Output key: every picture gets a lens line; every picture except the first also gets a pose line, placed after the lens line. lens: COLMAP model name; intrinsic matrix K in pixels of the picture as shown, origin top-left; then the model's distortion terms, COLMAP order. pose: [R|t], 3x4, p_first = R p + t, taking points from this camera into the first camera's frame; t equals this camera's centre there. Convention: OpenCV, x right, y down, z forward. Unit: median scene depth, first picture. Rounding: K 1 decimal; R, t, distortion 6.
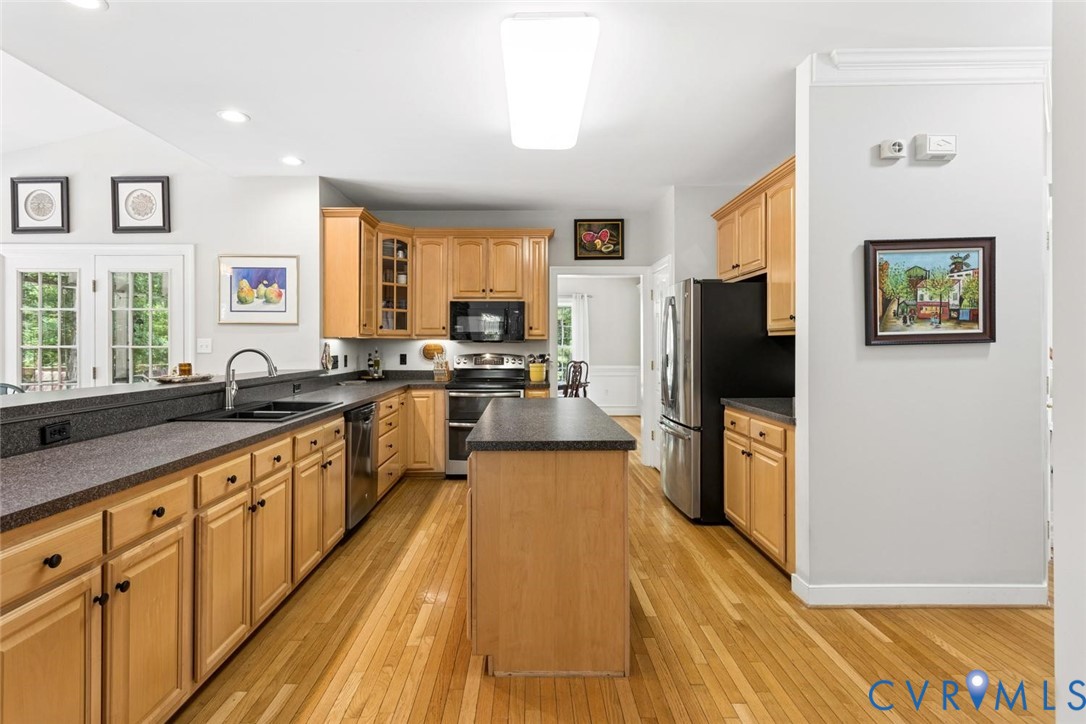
lens RADIAL K [[519.5, 0, 524.8], [0, 519.5, 344.8], [0, 0, 1]] dist [0.000398, 0.000563]
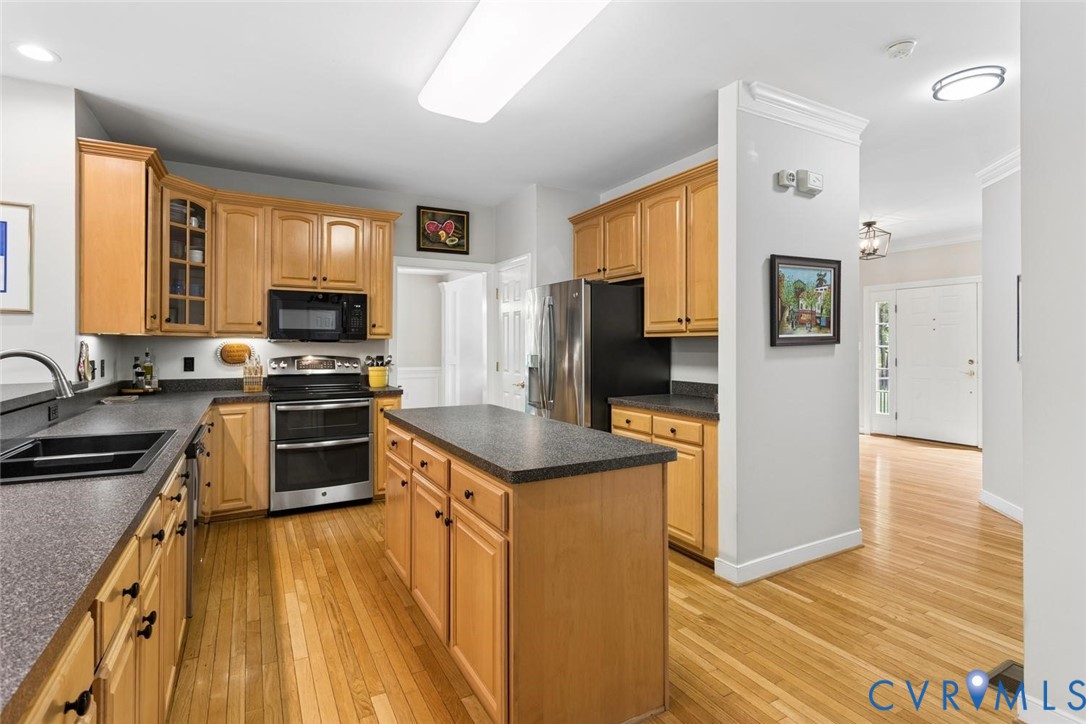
lens RADIAL K [[521.7, 0, 530.6], [0, 521.7, 344.7], [0, 0, 1]] dist [0.000082, 0.000456]
pose [[0.876567, 0.001681, 0.481276, -0.208734], [-0.001484, 0.999999, -0.000790, -0.000379], [-0.481277, -0.000022, 0.876569, 0.143289]]
